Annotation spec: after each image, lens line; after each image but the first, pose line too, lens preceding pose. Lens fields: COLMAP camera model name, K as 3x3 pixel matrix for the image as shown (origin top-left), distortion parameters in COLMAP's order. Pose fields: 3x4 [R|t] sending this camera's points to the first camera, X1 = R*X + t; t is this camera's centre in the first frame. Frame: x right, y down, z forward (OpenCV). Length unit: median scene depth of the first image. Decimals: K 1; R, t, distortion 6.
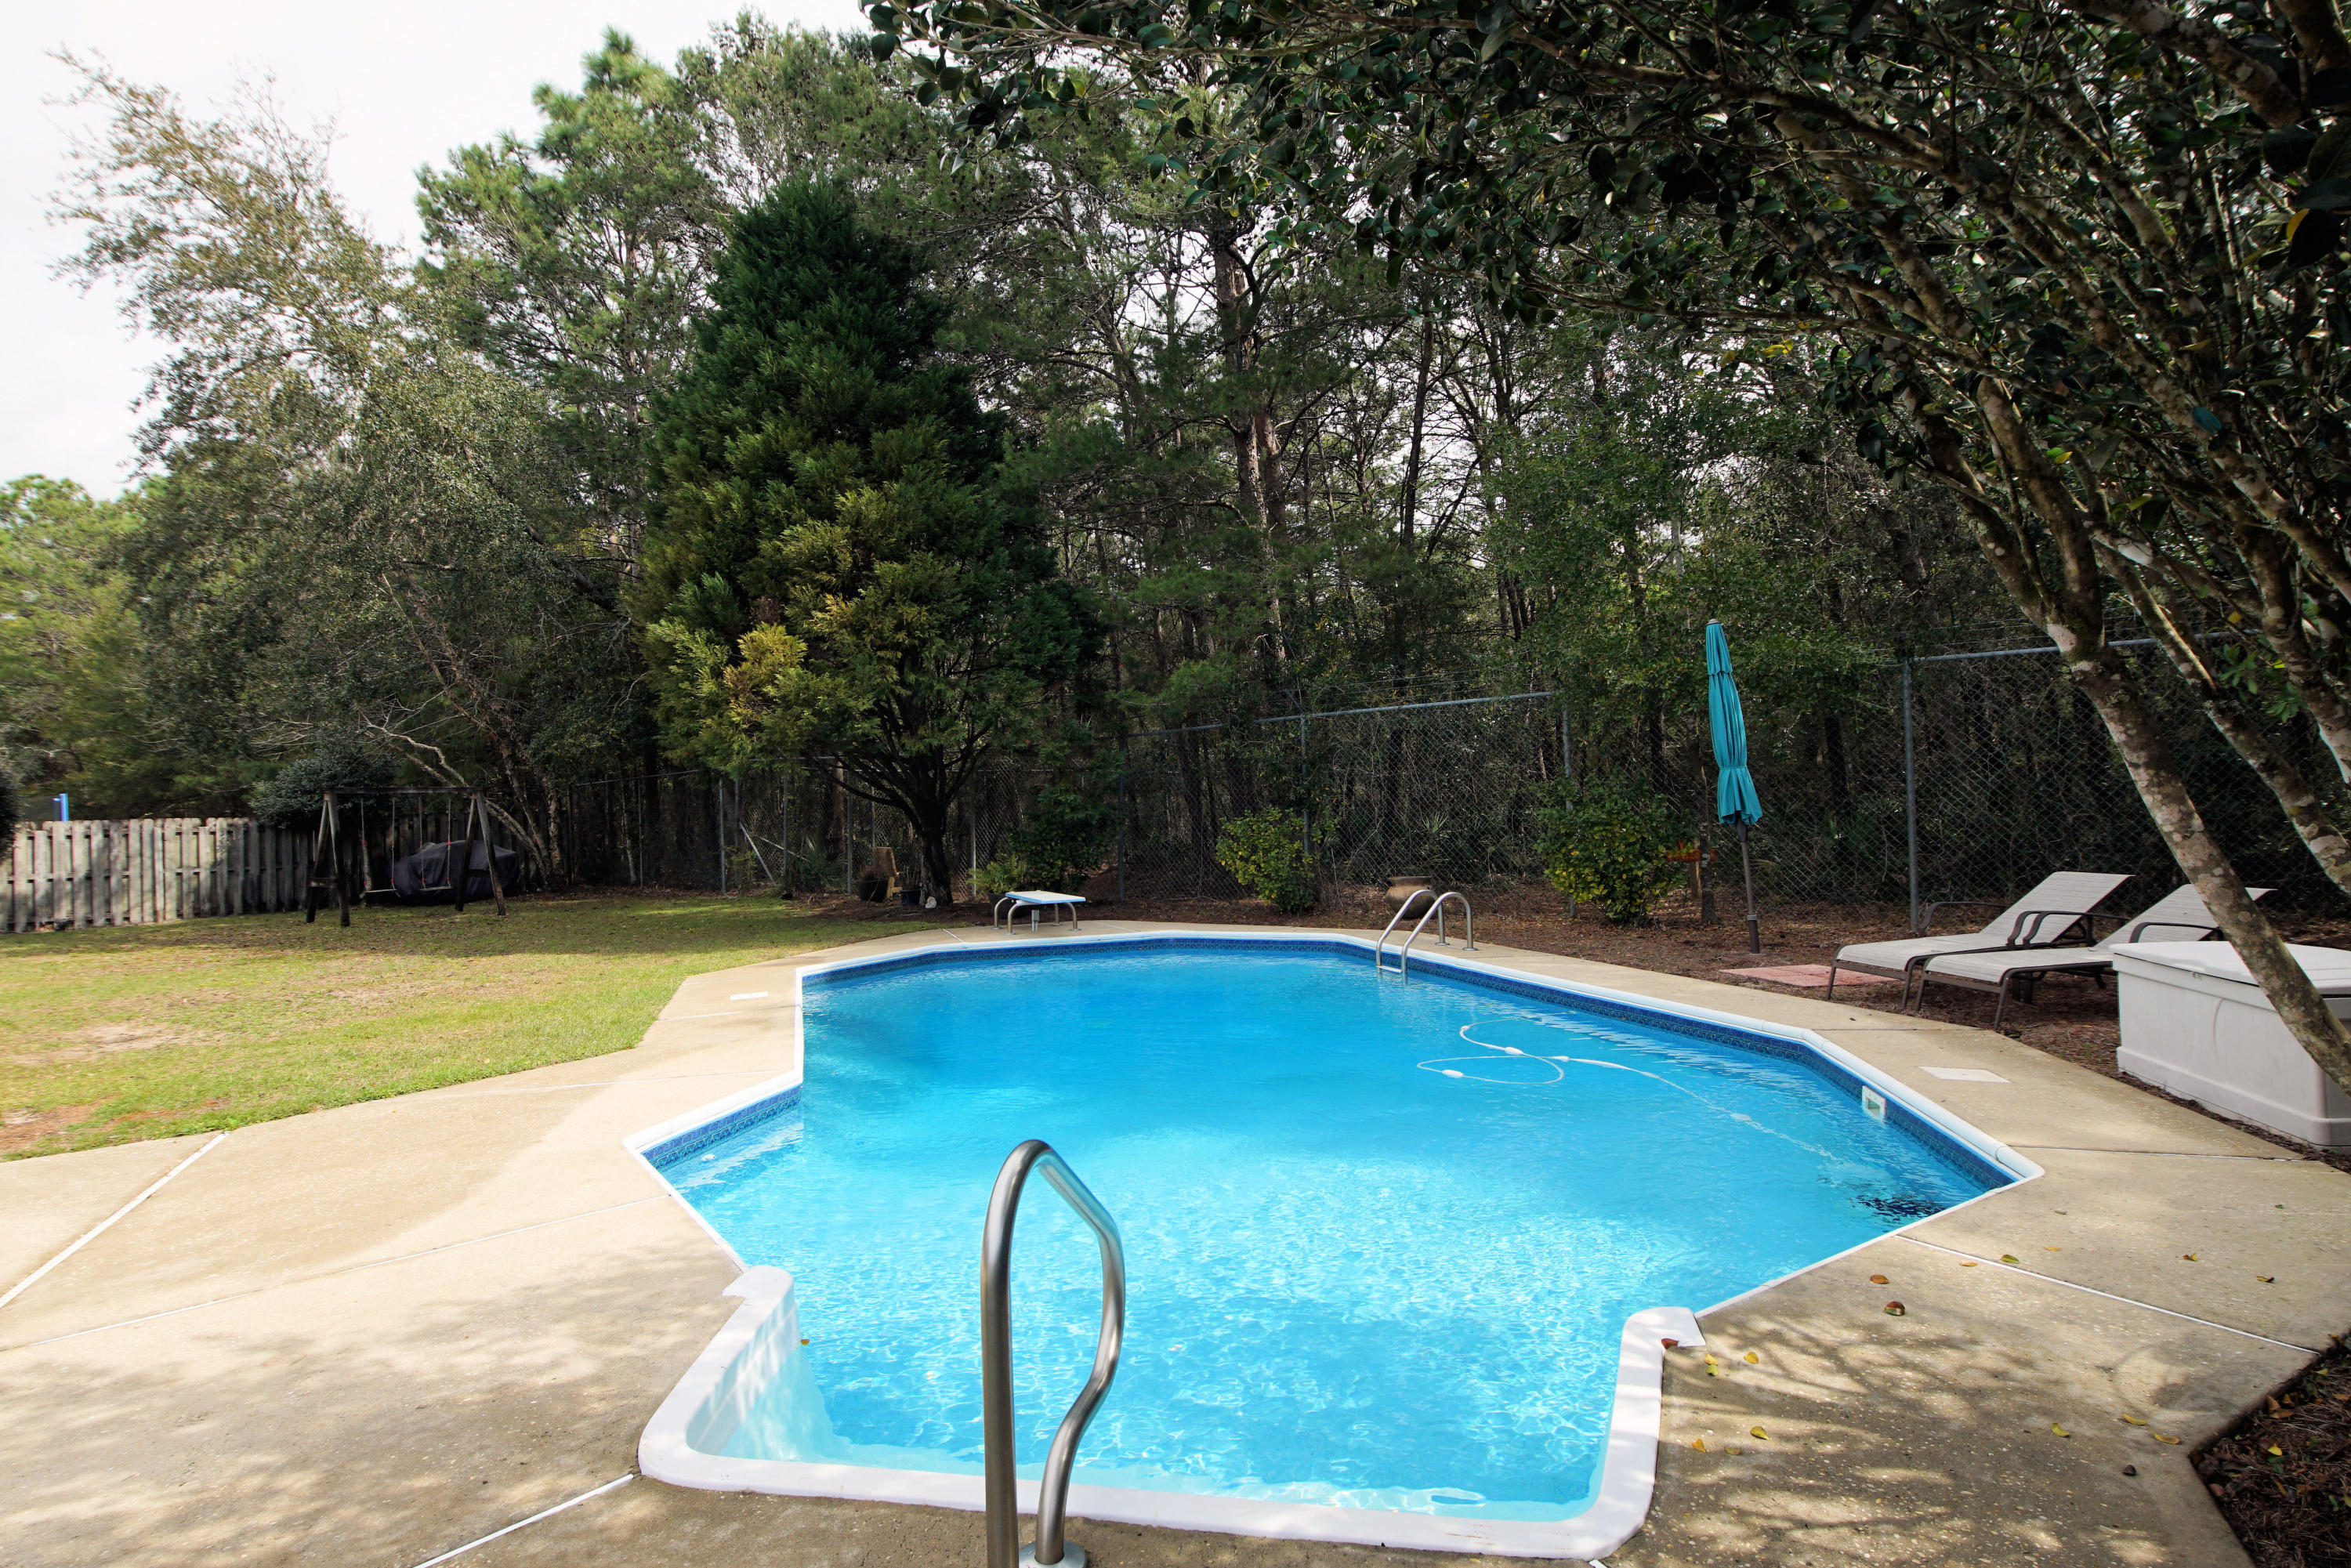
lens RADIAL K [[1260.6, 0, 1155.2], [0, 1260.6, 771.3], [0, 0, 1]] dist [0.032371, -0.028418]
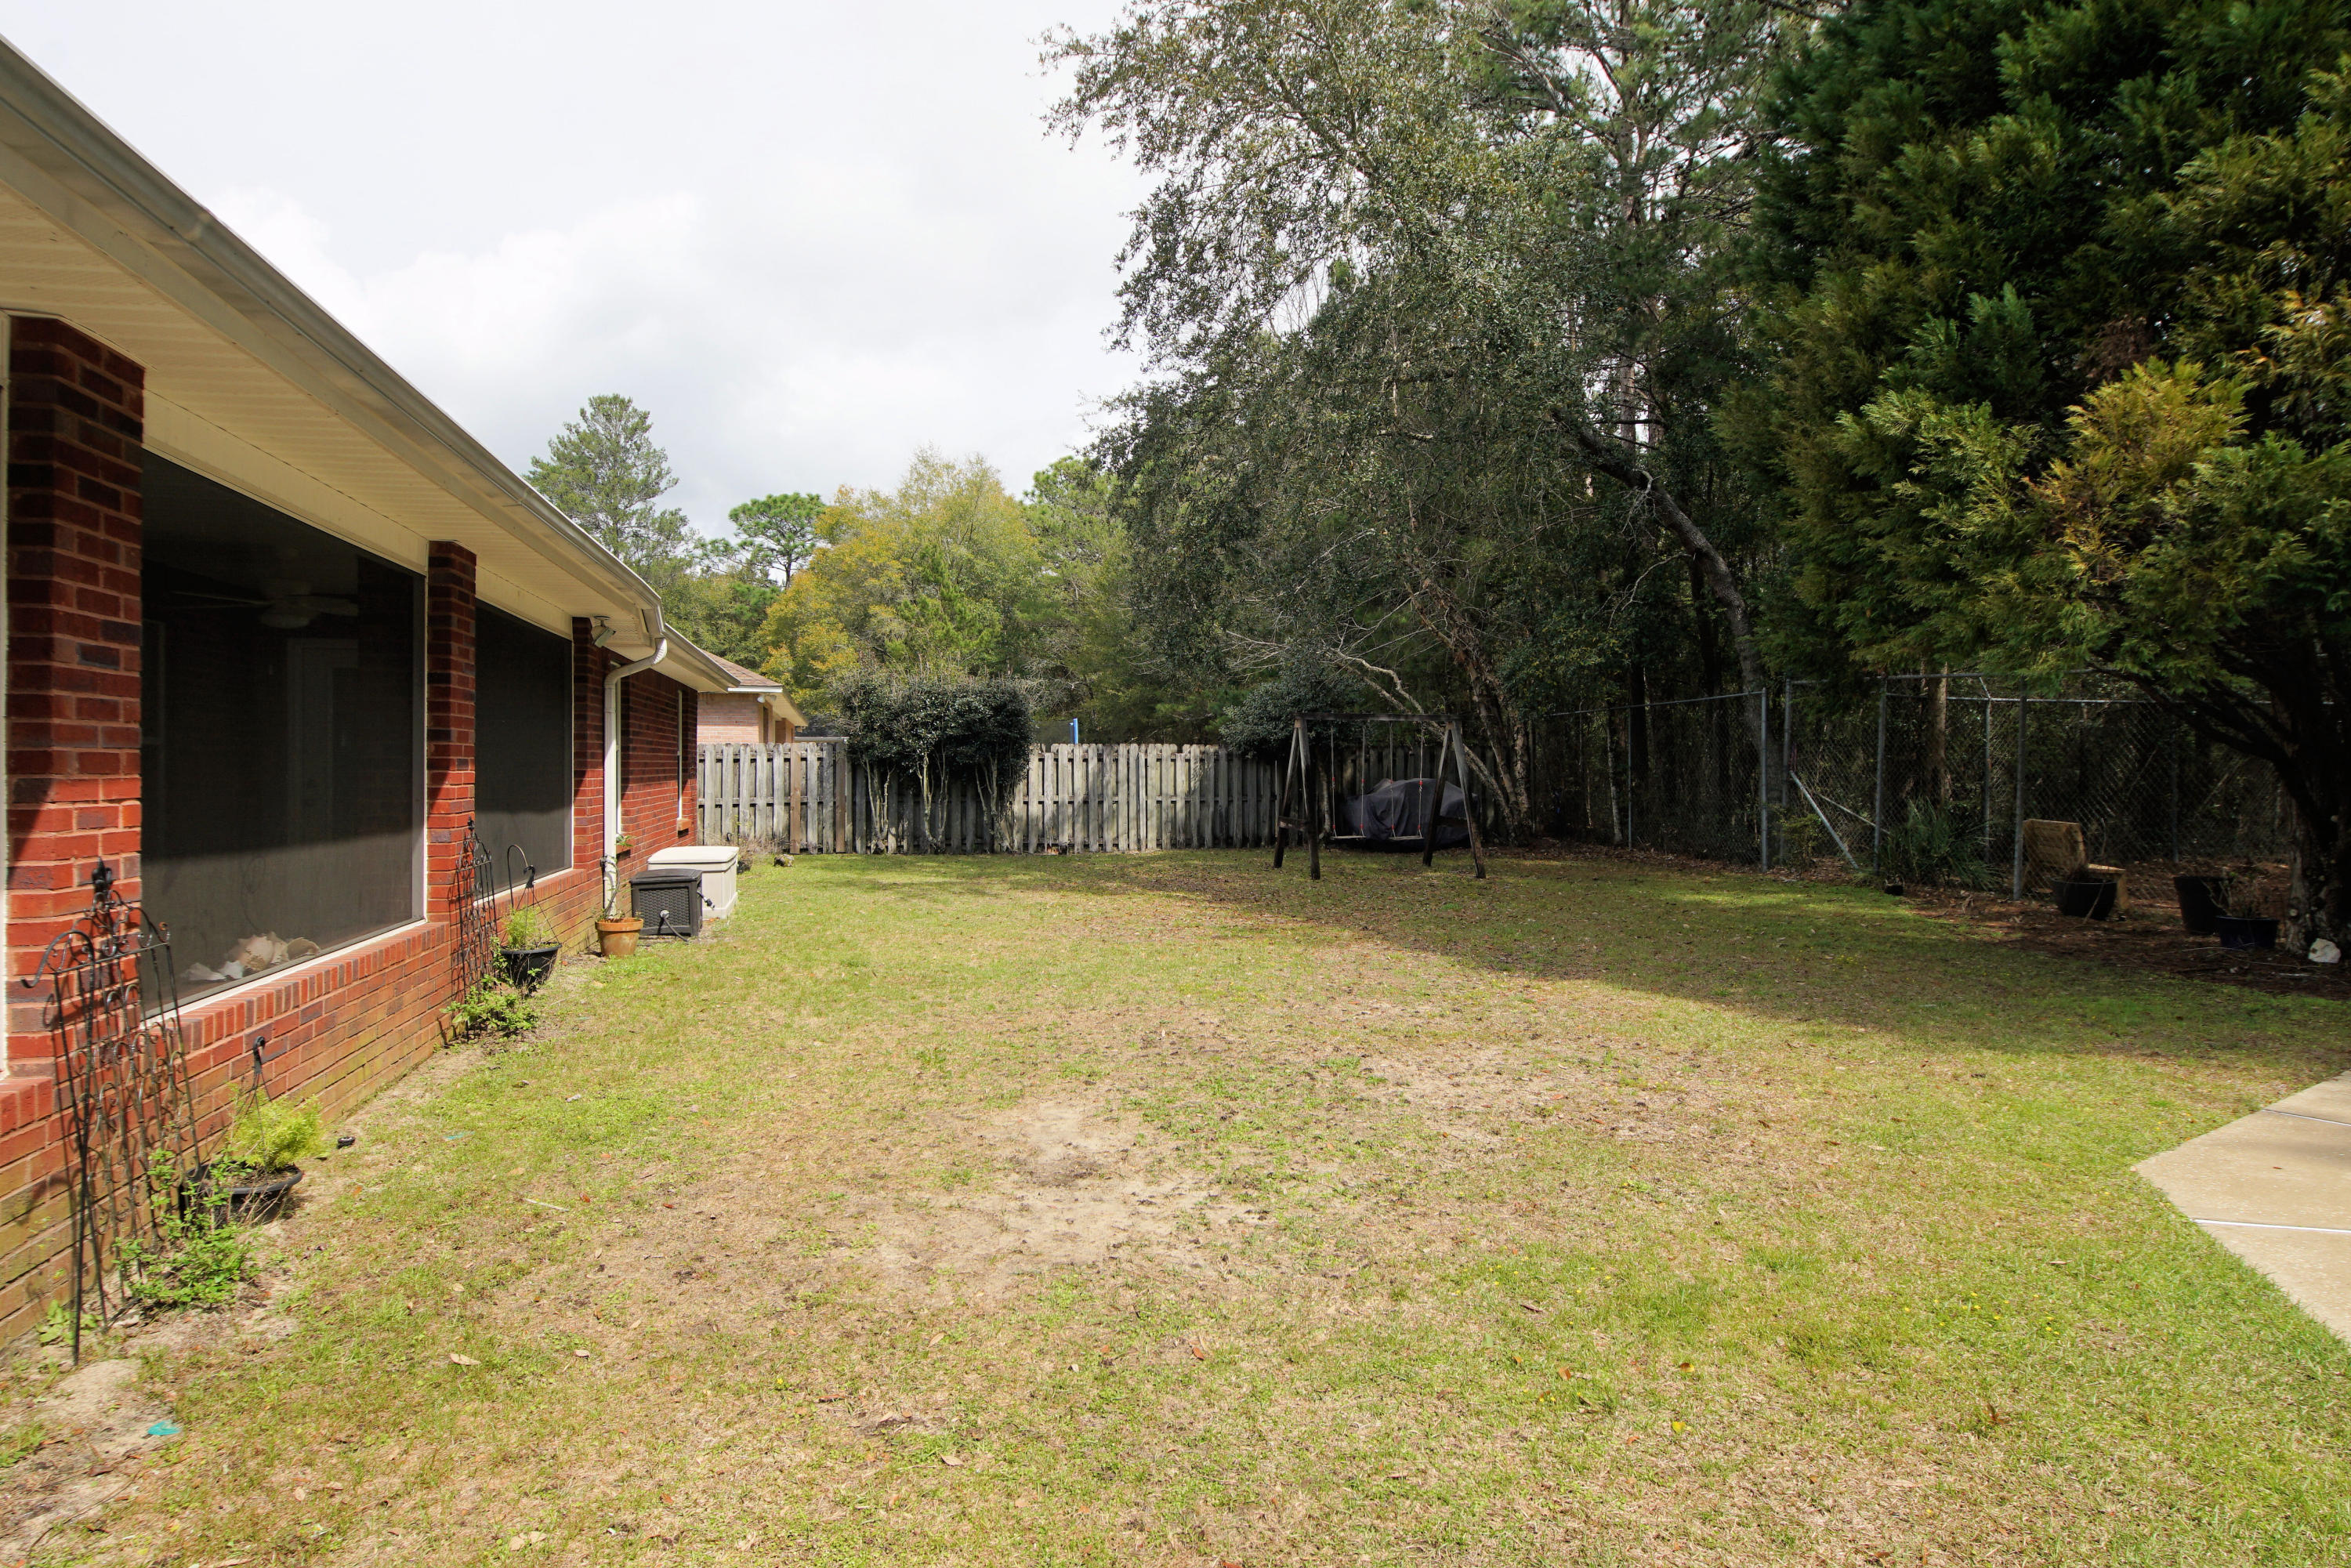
lens RADIAL K [[1266.1, 0, 1141.6], [0, 1266.1, 773.6], [0, 0, 1]] dist [0.027820, -0.028119]
pose [[0.783962, 0.040005, -0.619519, -0.245894], [-0.007974, 0.998488, 0.054387, 0.009835], [0.620758, -0.037697, 0.783095, 0.322269]]
